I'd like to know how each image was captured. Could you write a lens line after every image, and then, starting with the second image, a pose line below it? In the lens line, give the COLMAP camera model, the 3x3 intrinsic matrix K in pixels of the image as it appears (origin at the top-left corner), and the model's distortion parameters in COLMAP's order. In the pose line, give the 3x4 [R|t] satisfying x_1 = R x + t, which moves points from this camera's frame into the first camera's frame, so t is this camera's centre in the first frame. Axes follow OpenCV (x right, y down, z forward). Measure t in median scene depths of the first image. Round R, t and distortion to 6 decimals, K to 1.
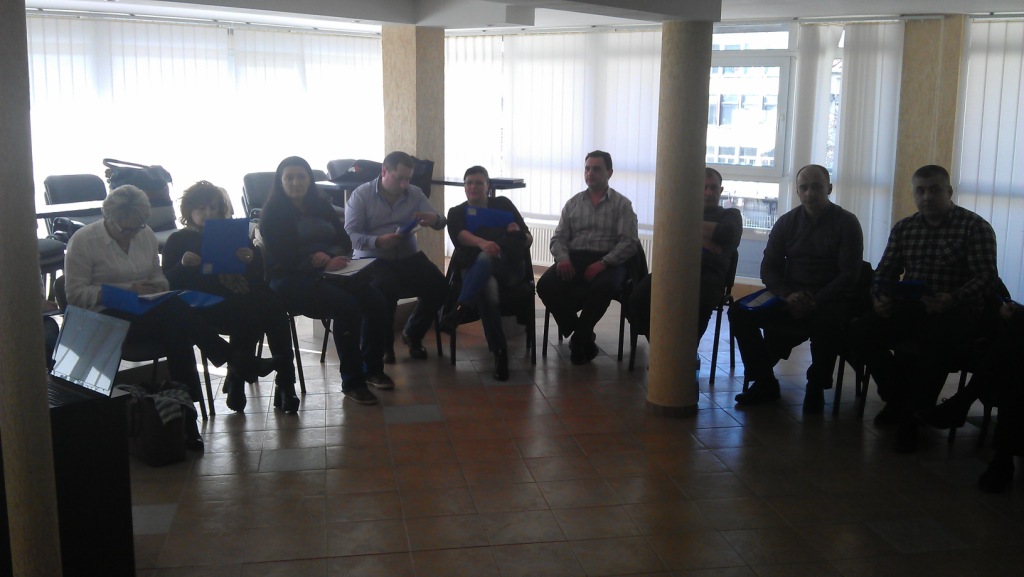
lens RADIAL K [[1048.7, 0, 512.8], [0, 1048.7, 291.6], [0, 0, 1]] dist [-0.019989, 0.000000]
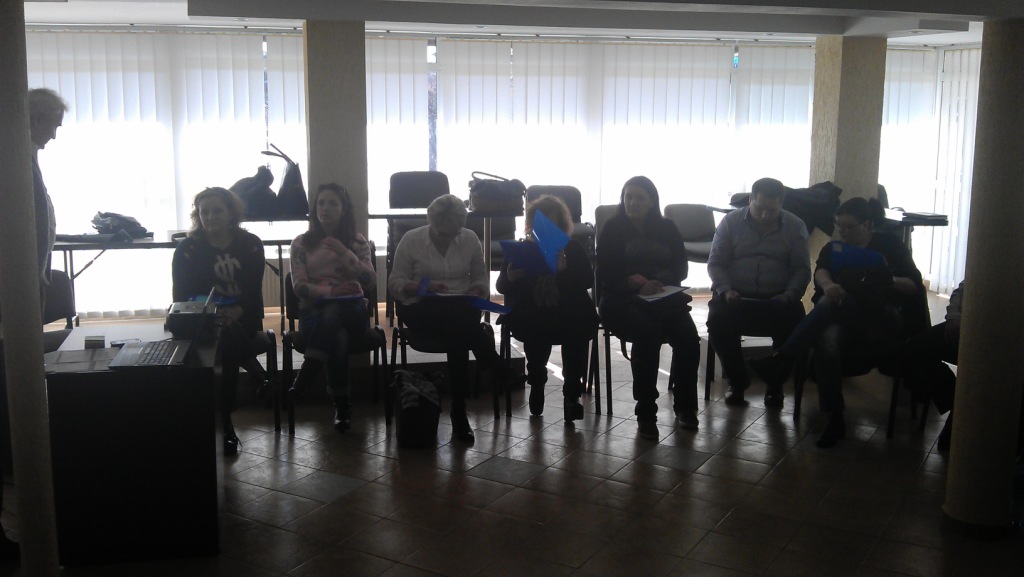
lens RADIAL K [[1048.7, 0, 513.2], [0, 1048.7, 282.3], [0, 0, 1]] dist [-0.019989, 0.000000]
pose [[0.737621, 0.107978, -0.666526, 0.306940], [-0.129585, 0.991419, 0.017205, -0.026040], [0.662664, 0.073681, 0.745284, 0.170917]]
